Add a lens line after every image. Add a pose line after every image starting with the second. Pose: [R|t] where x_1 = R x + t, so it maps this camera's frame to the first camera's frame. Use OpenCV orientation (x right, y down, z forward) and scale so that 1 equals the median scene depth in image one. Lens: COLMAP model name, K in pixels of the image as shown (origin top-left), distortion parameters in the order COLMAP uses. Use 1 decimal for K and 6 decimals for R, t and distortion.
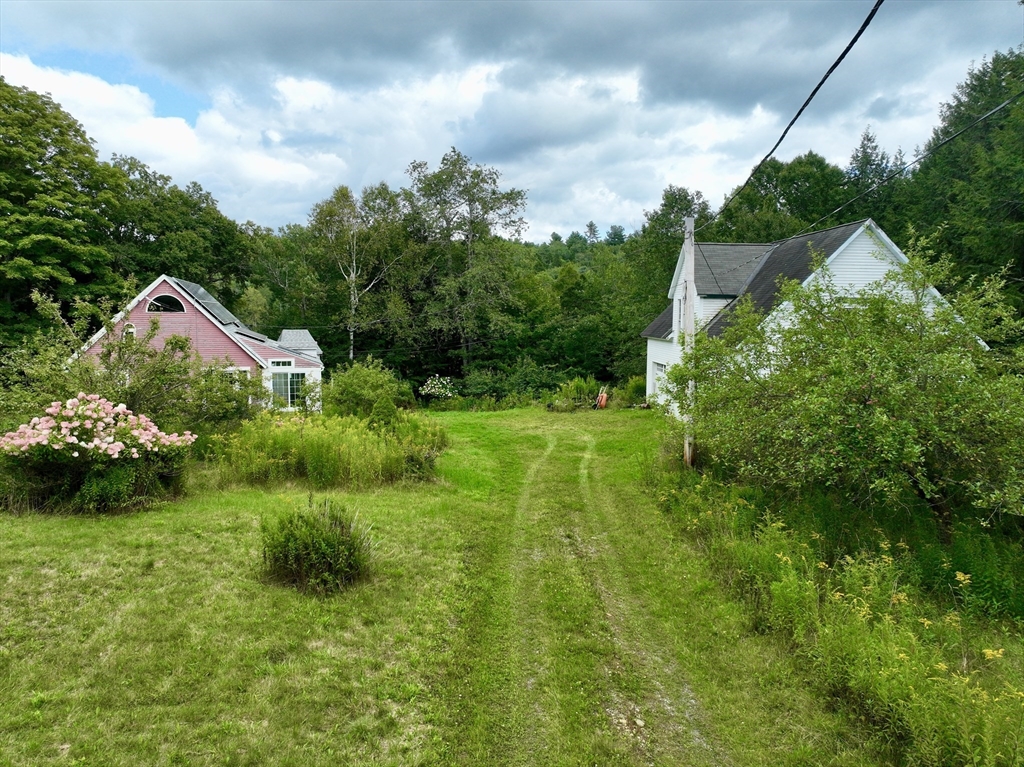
lens RADIAL K [[722.1, 0, 508.6], [0, 722.1, 385.6], [0, 0, 1]] dist [0.009723, 0.012498]
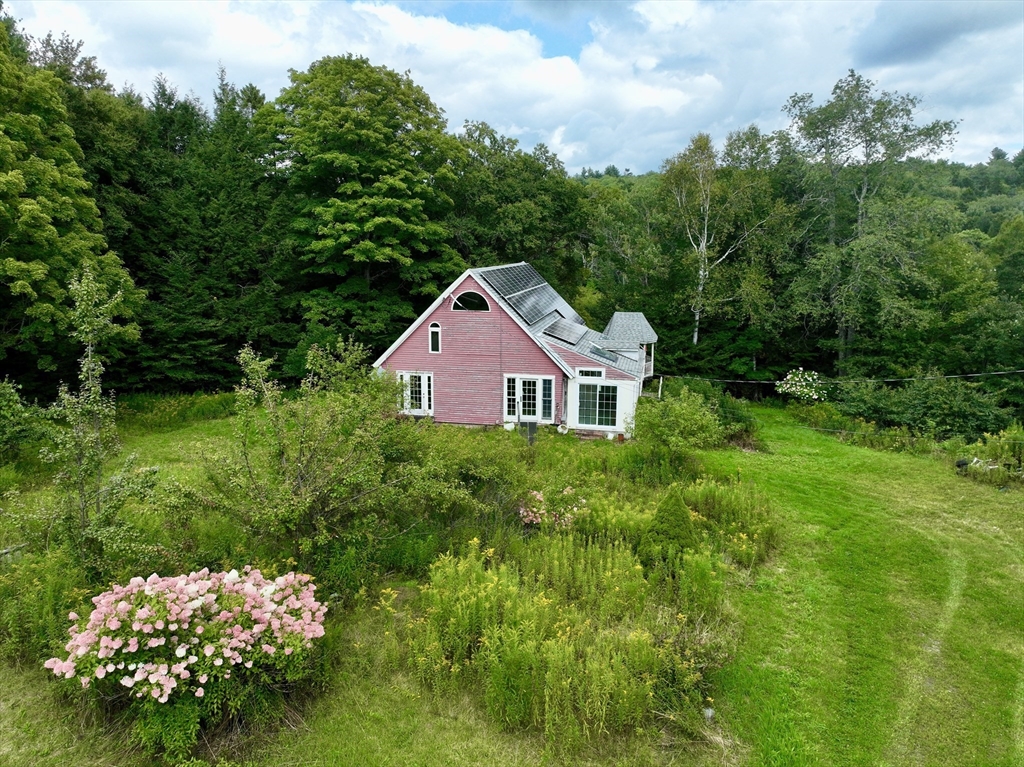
lens RADIAL K [[722.1, 0, 517.4], [0, 722.1, 380.0], [0, 0, 1]] dist [0.009723, 0.012498]
pose [[0.877421, 0.089390, -0.471320, 0.004374], [-0.048749, 0.994014, 0.097771, -0.069214], [0.477239, -0.062810, 0.876526, 0.155692]]
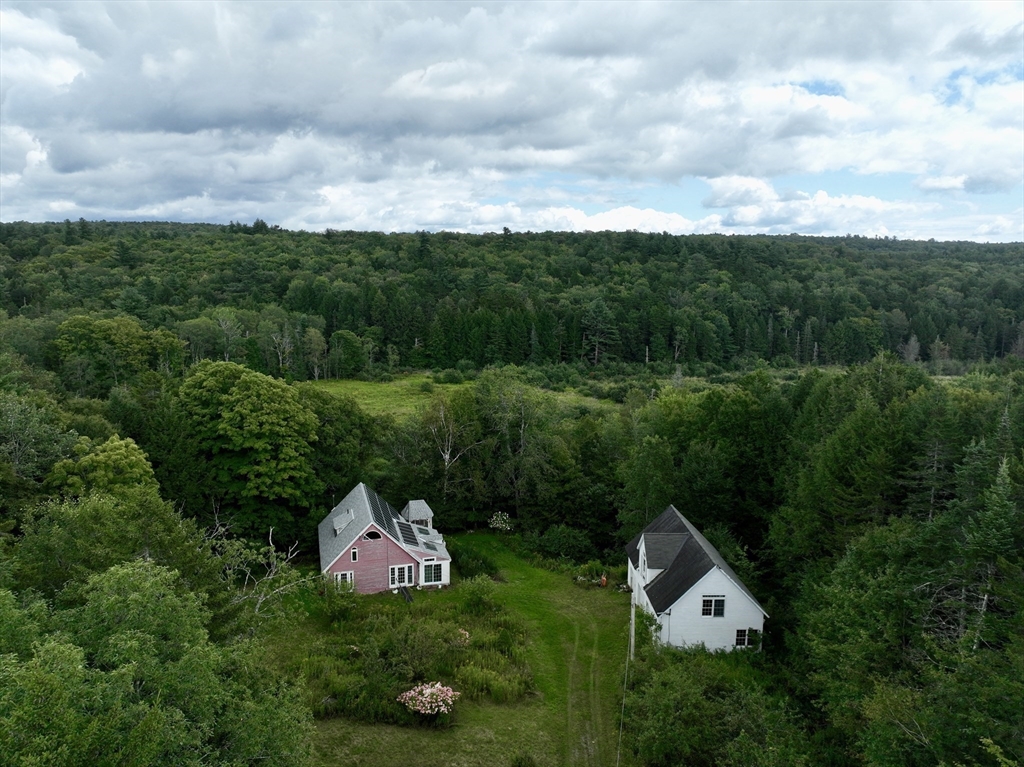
lens RADIAL K [[722.1, 0, 518.3], [0, 722.1, 377.7], [0, 0, 1]] dist [0.009723, 0.012498]
pose [[0.999912, 0.011128, -0.007193, -0.054798], [-0.010732, 0.998541, 0.052917, -0.407331], [0.007771, -0.052836, 0.998573, -0.555681]]
